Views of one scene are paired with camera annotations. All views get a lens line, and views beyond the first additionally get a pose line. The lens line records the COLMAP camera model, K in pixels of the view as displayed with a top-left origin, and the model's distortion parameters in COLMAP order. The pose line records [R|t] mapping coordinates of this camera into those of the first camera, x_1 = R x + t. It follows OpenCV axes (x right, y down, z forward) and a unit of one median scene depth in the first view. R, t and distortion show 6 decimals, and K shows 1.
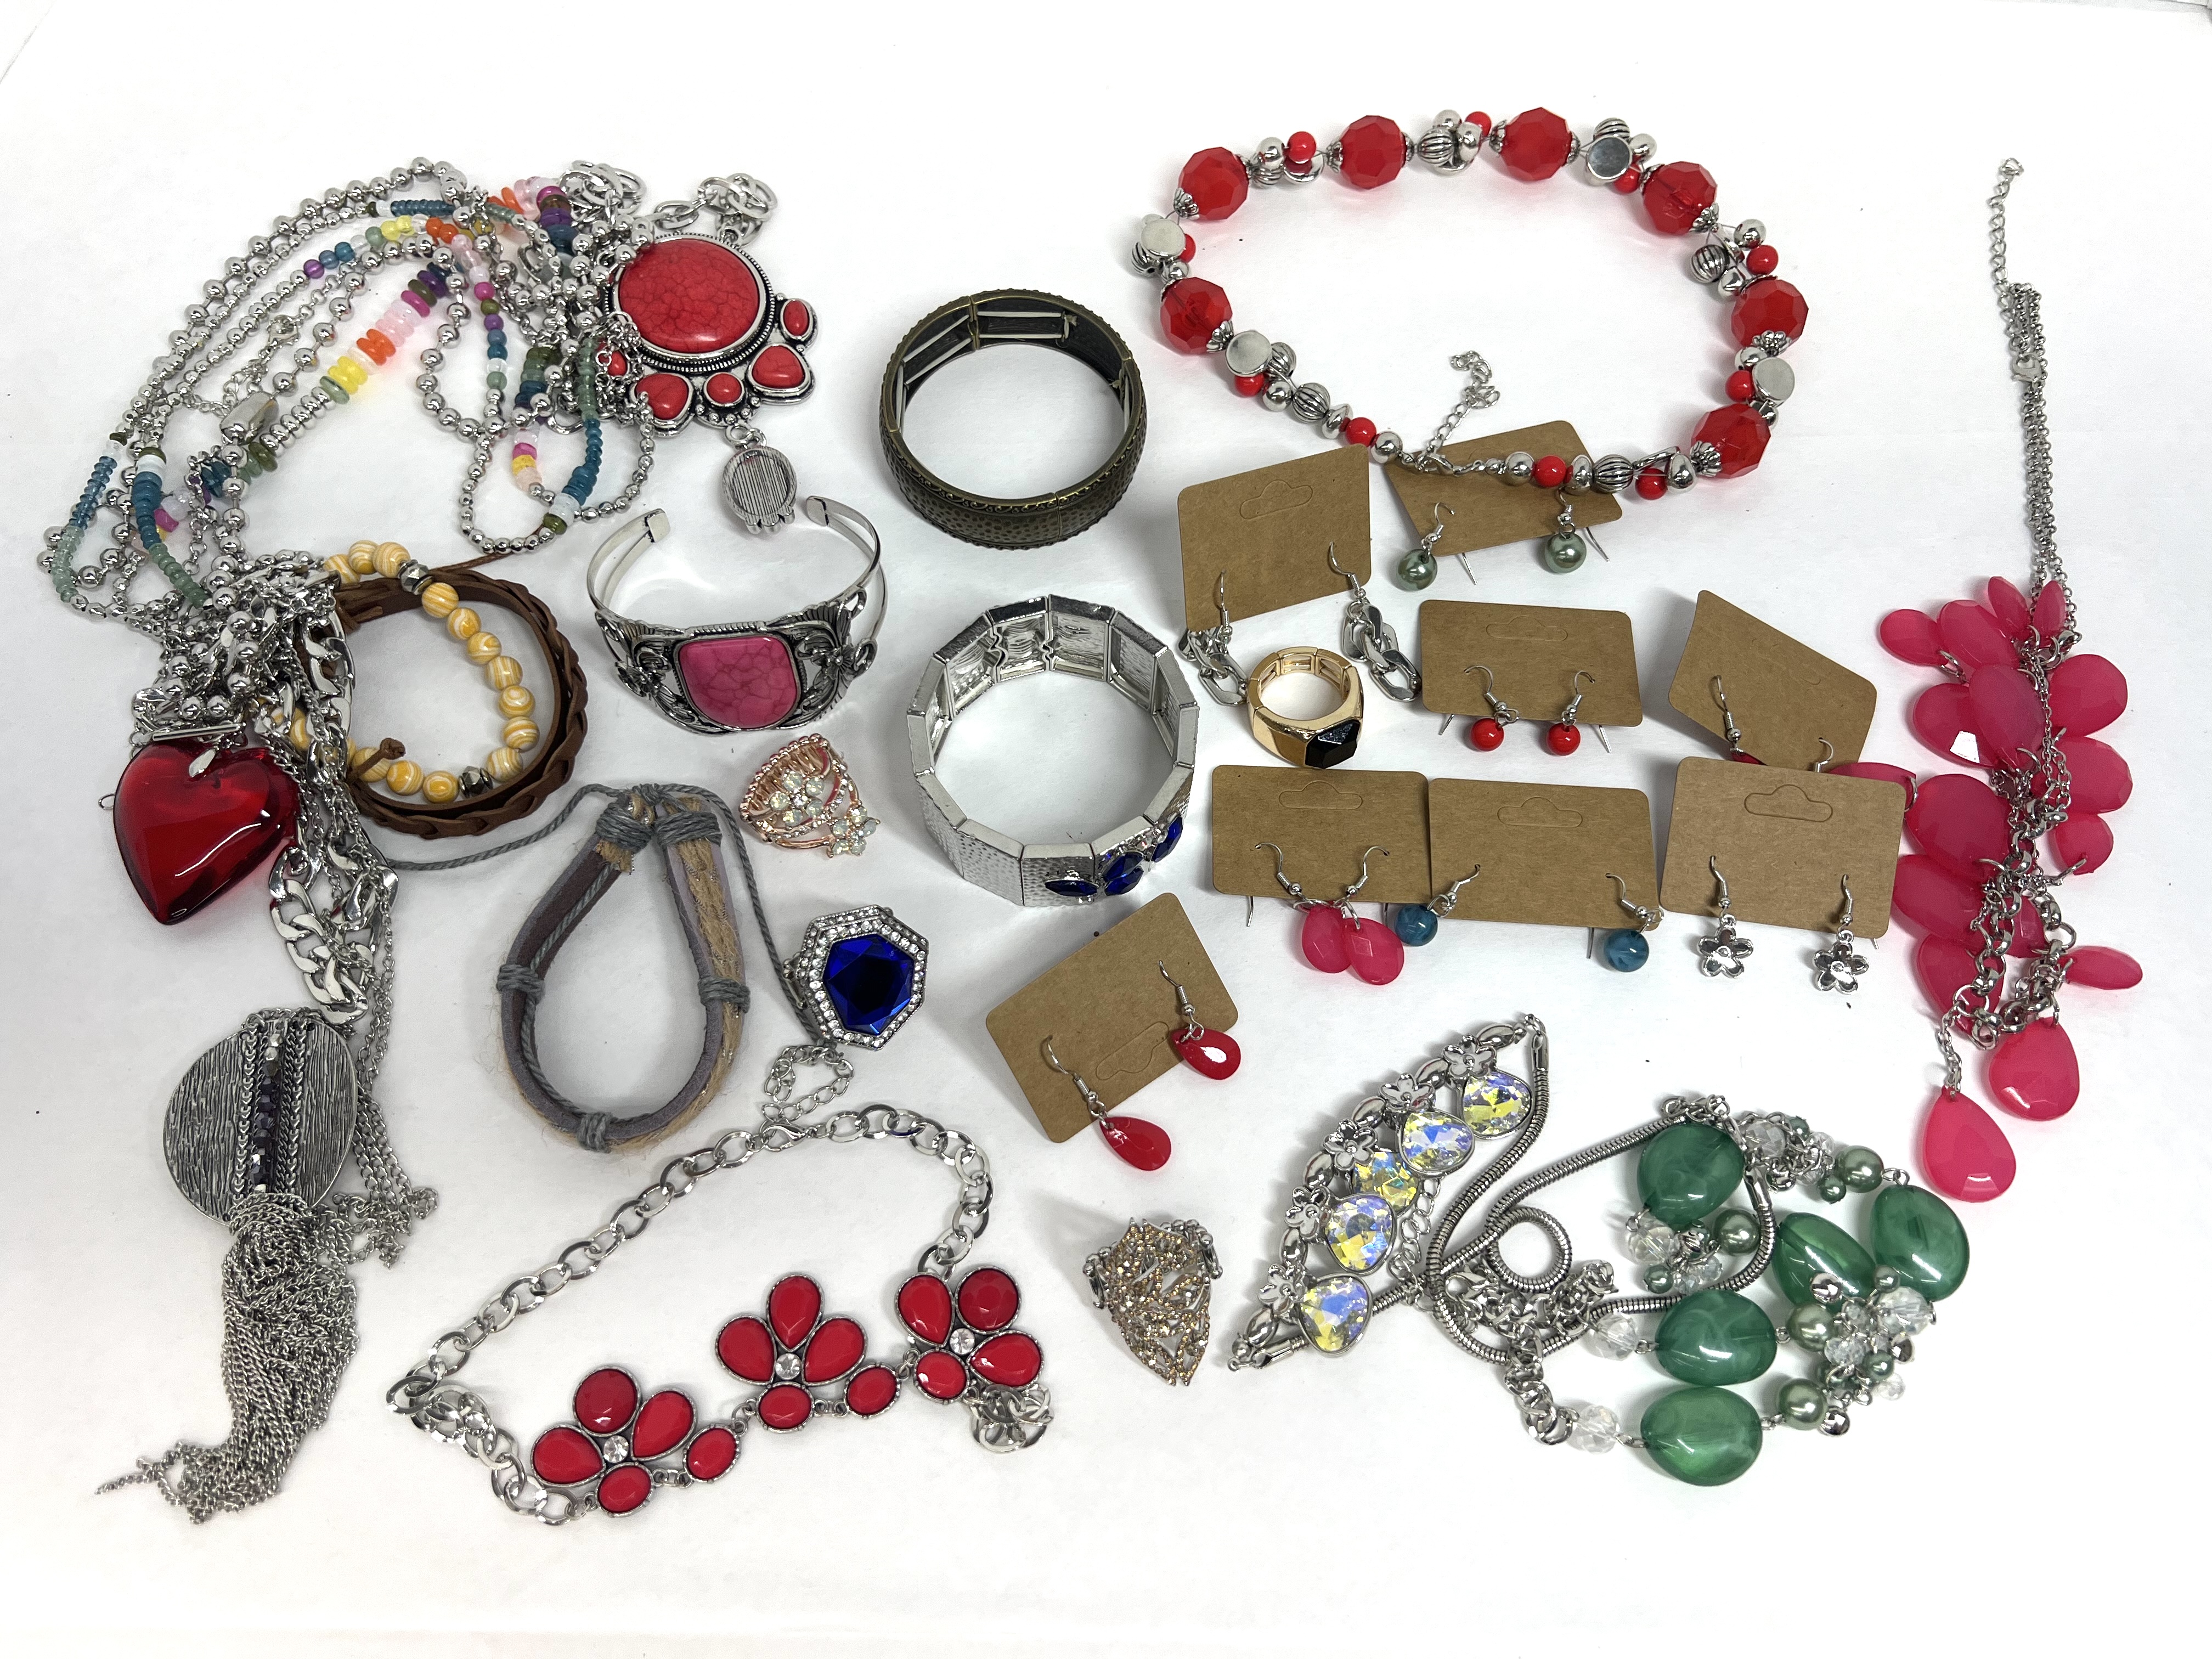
lens RADIAL K [[1634.6, 0, 1106.0], [0, 1634.6, 829.5], [0, 0, 1]] dist [0.001076, -0.001337]
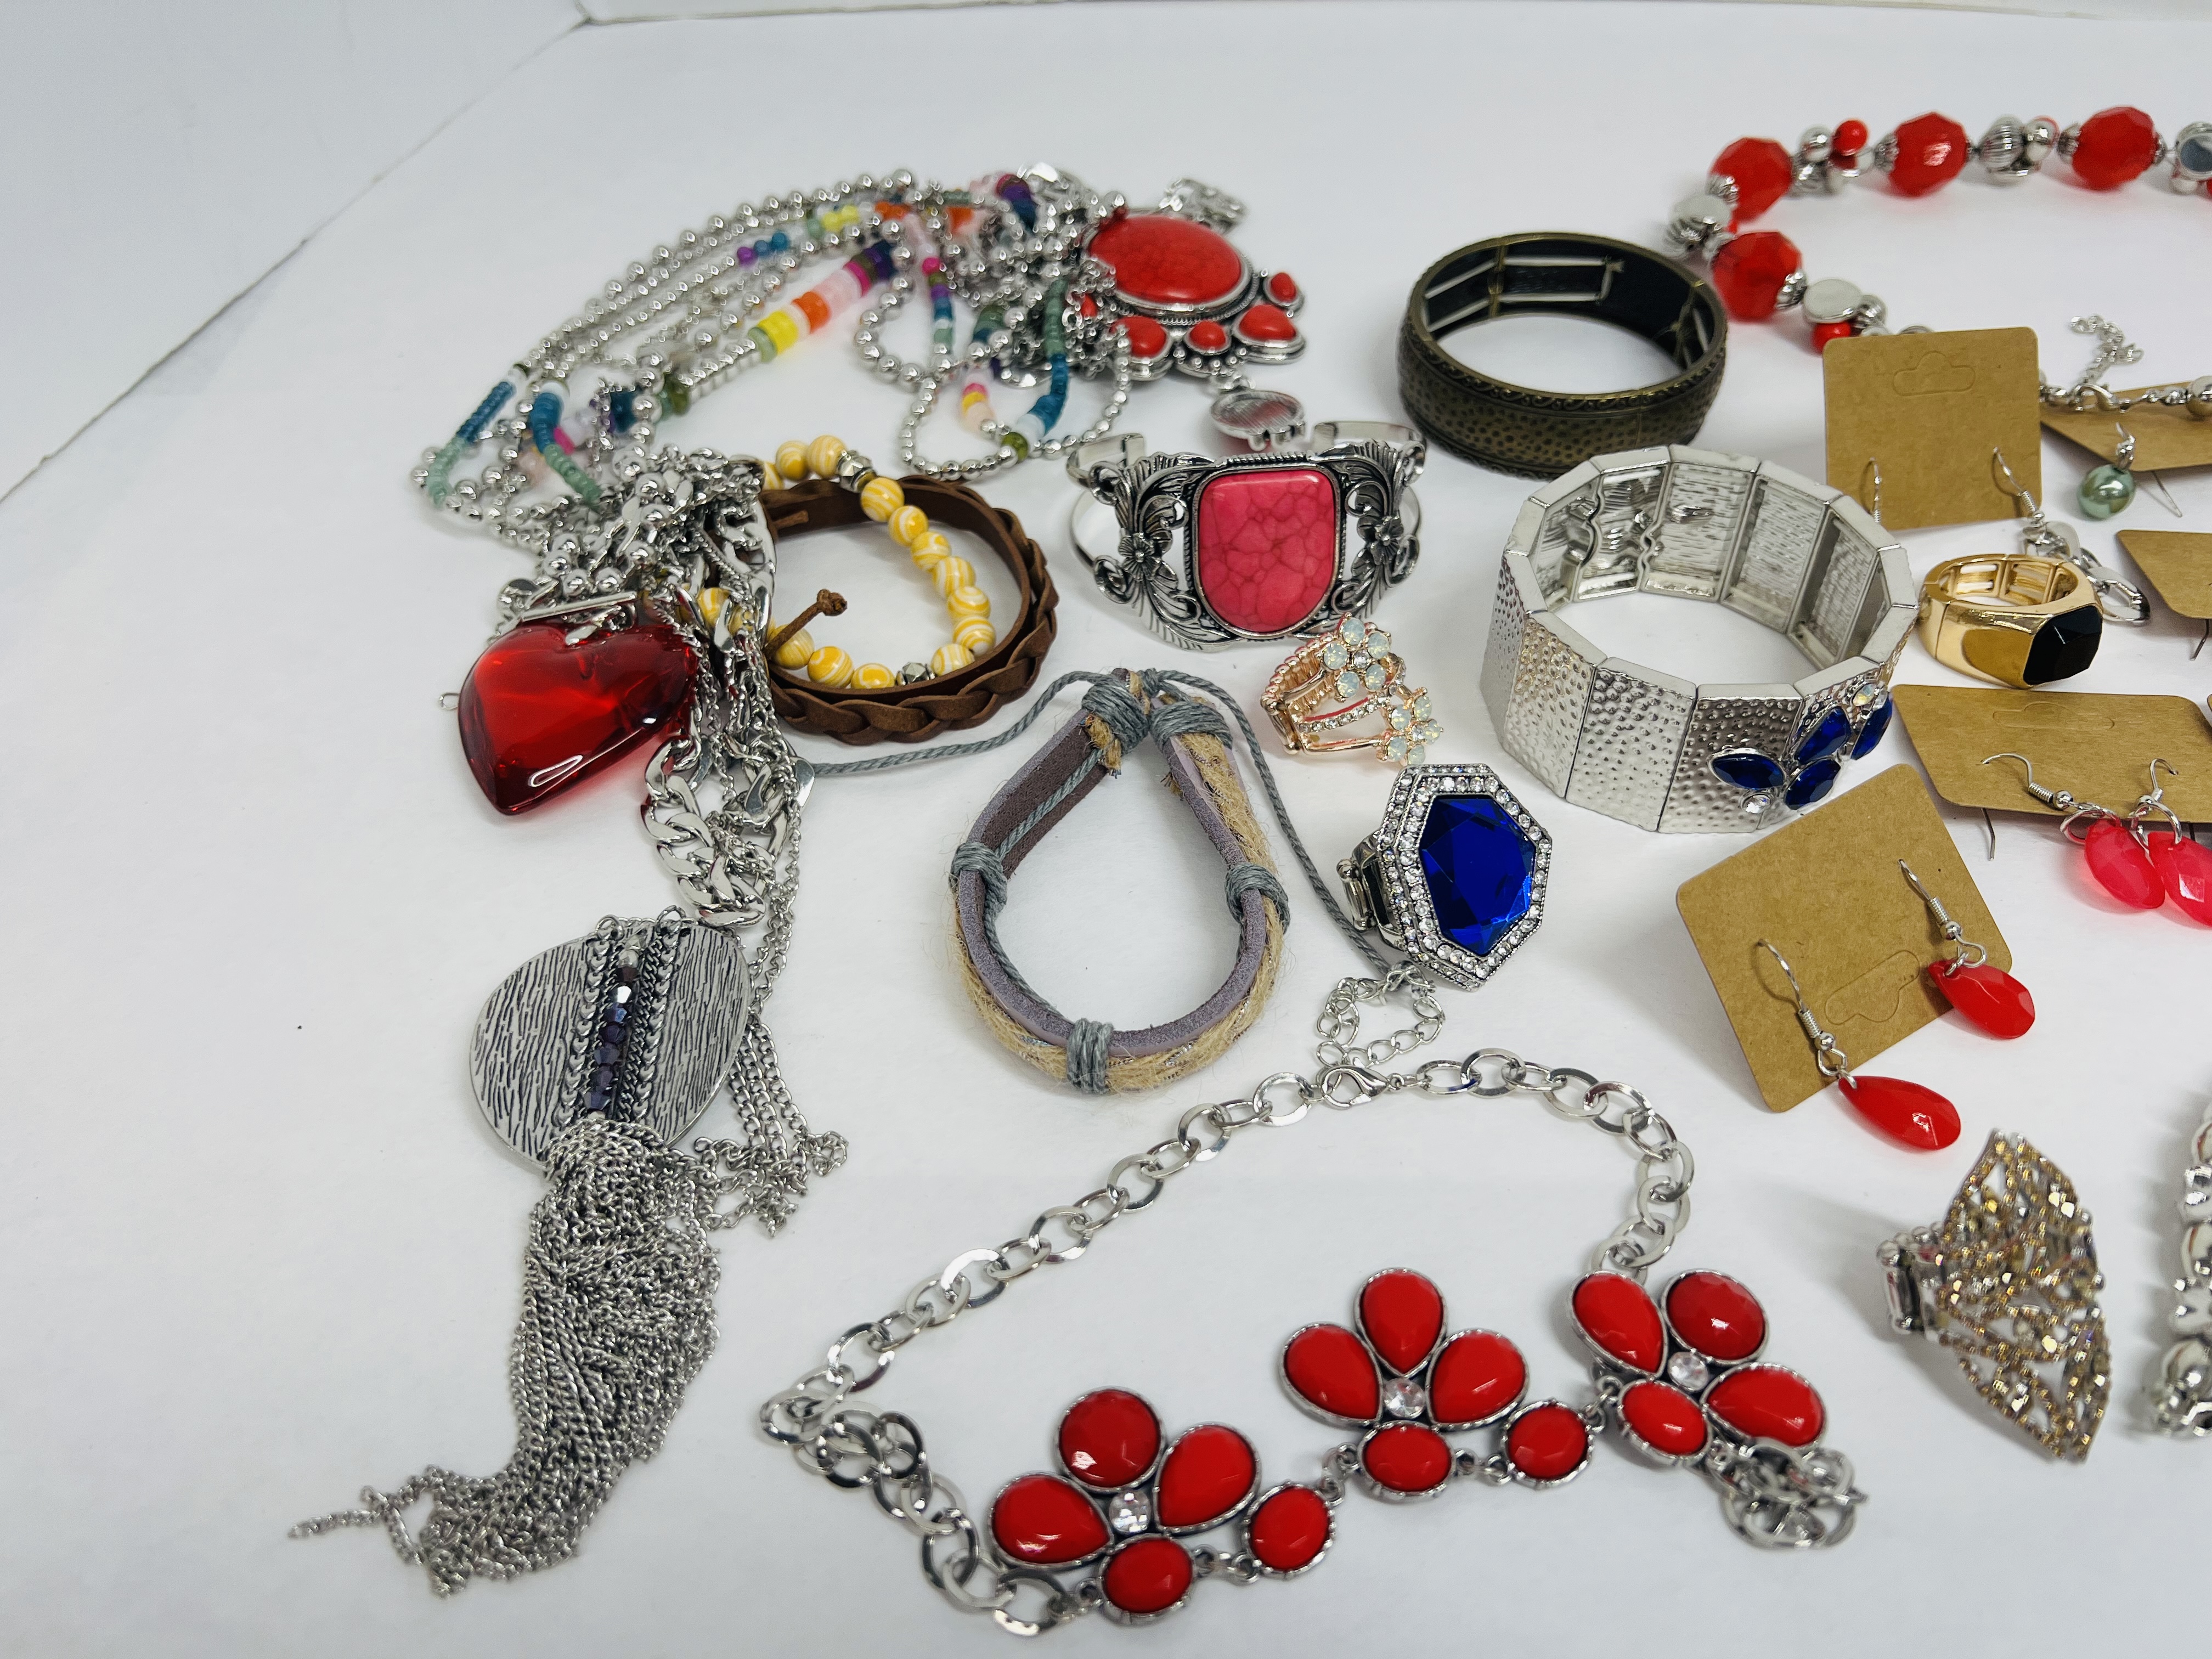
lens RADIAL K [[1658.2, 0, 1120.8], [0, 1658.2, 859.6], [0, 0, 1]] dist [0.017437, -0.038556]
pose [[0.996451, 0.016686, -0.082501, -0.211304], [-0.043738, 0.940082, -0.338132, 0.297346], [0.071915, 0.340541, 0.937475, 0.284829]]
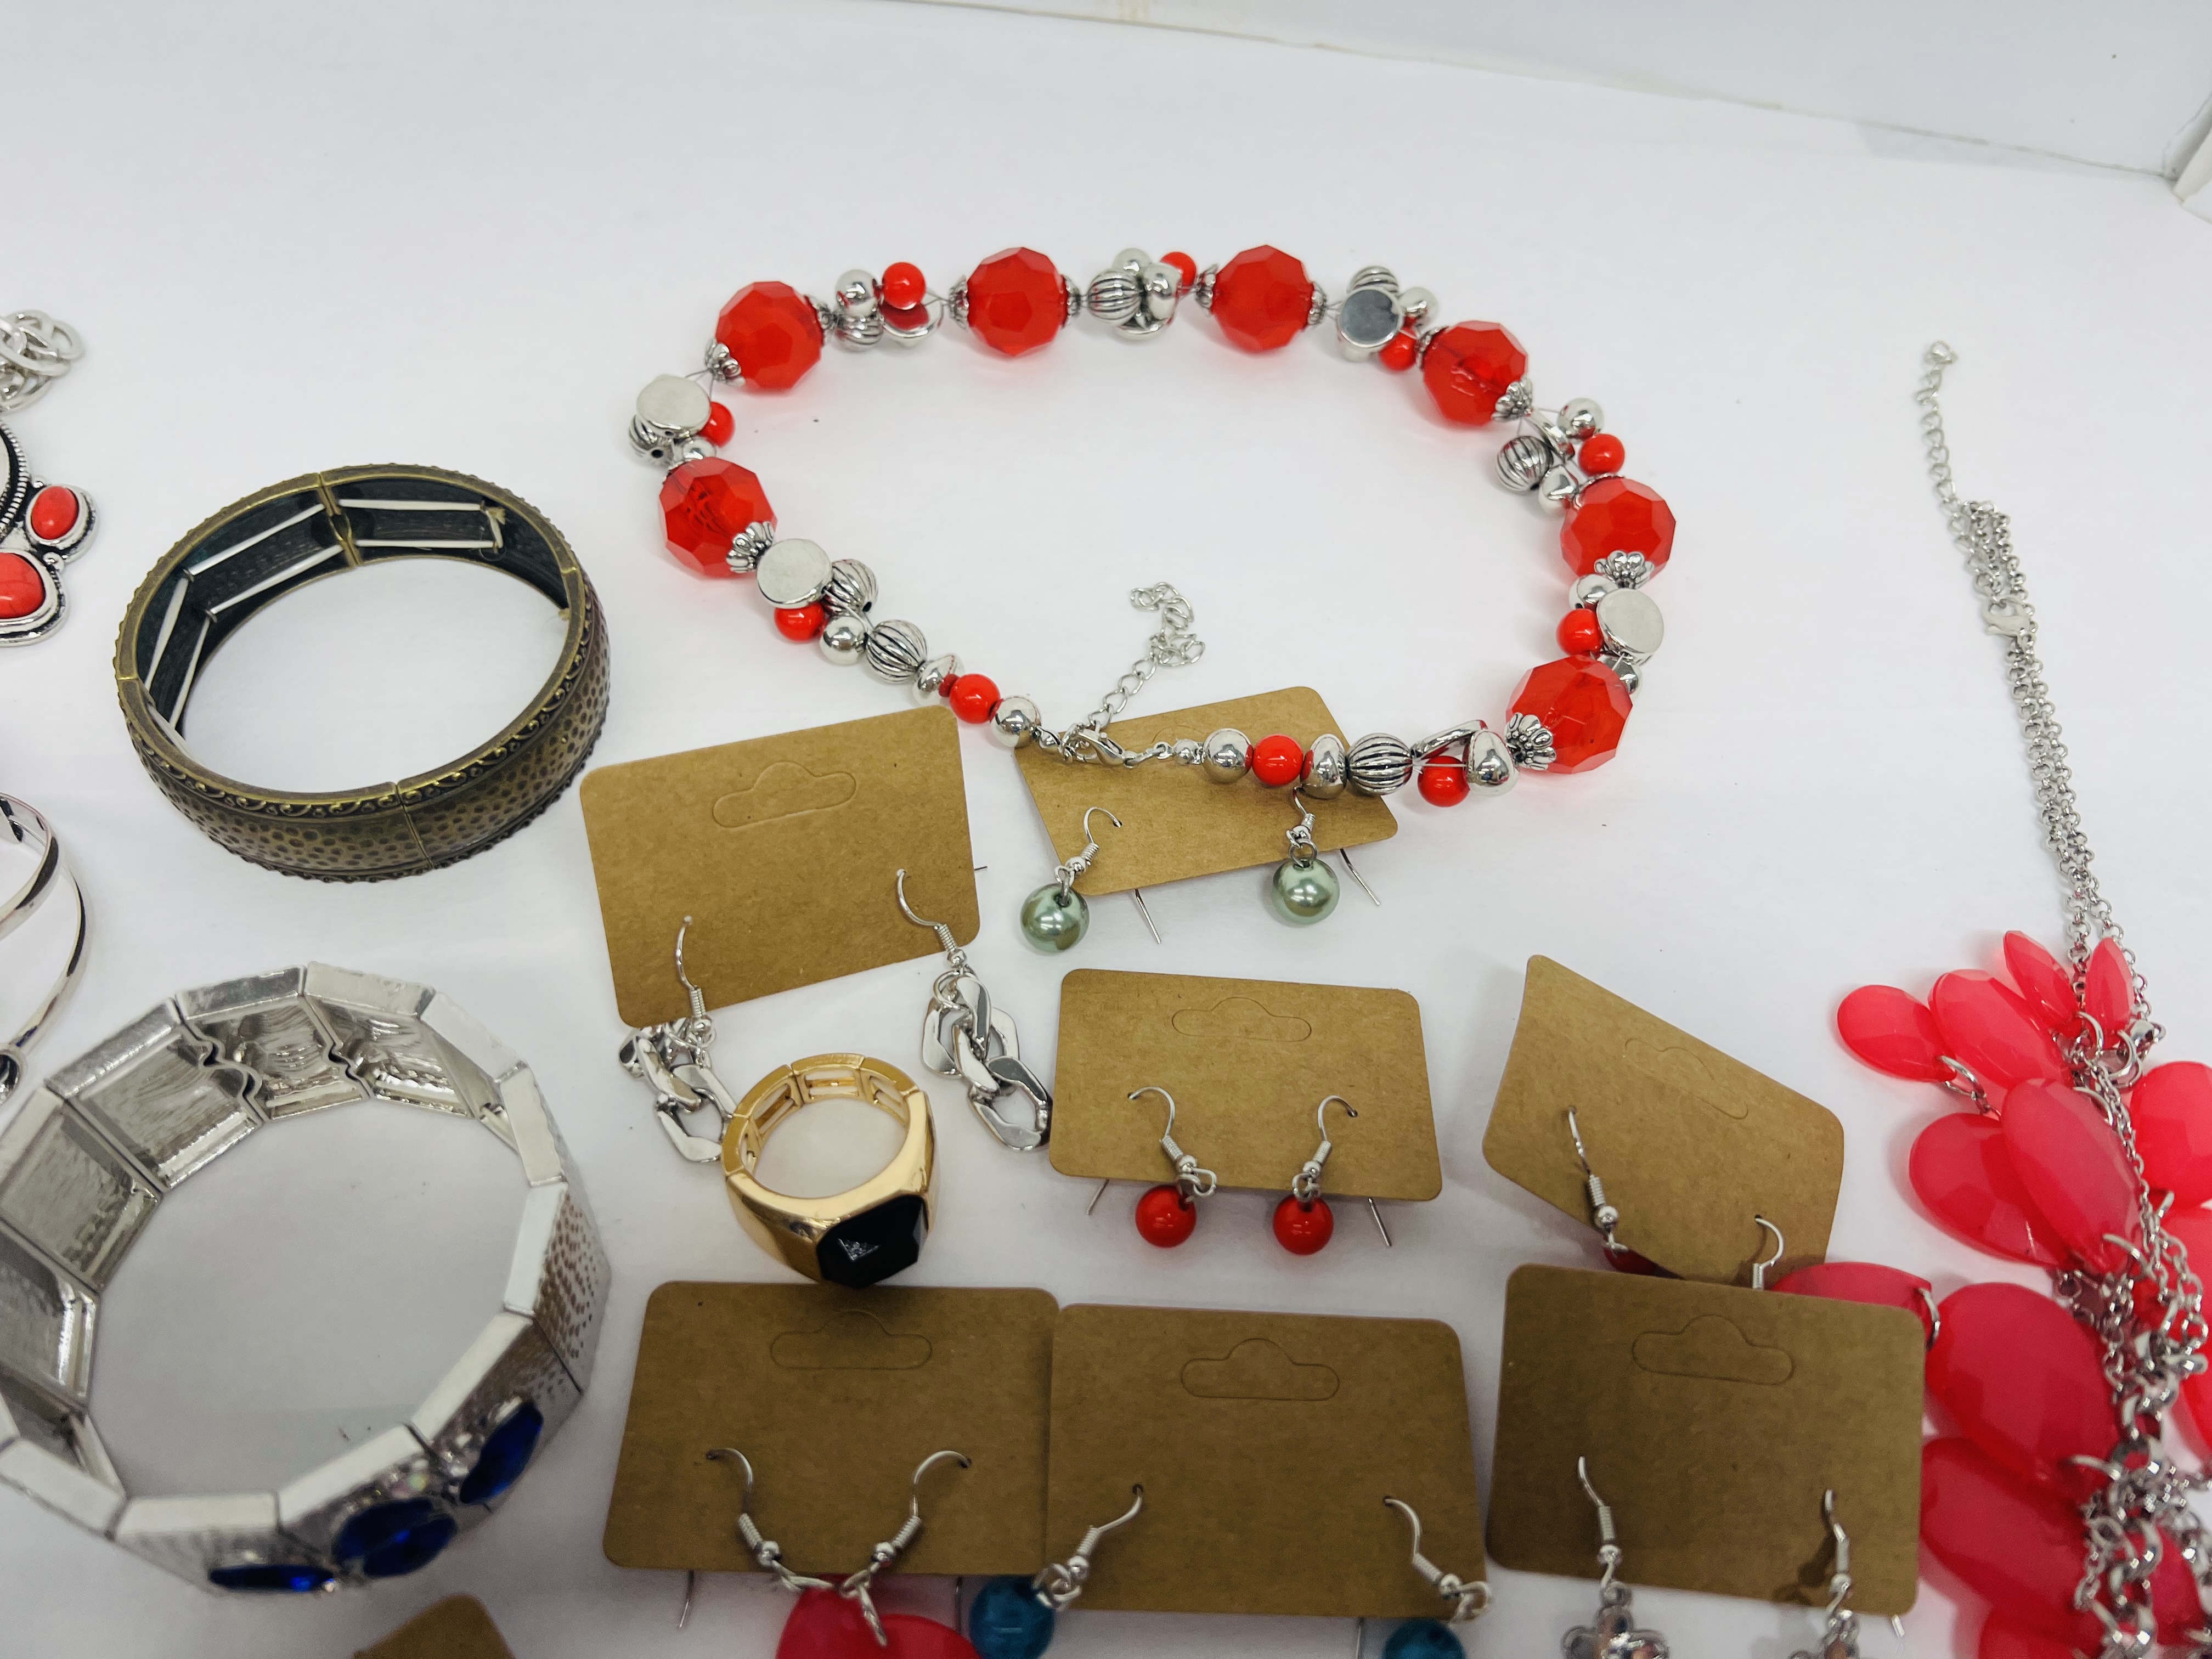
lens RADIAL K [[1658.2, 0, 1120.8], [0, 1658.2, 859.6], [0, 0, 1]] dist [0.017437, -0.038556]
pose [[0.997325, 0.001485, 0.073074, 0.172528], [0.012924, 0.980456, -0.196313, -0.065046], [-0.071937, 0.196733, 0.977815, 0.423105]]
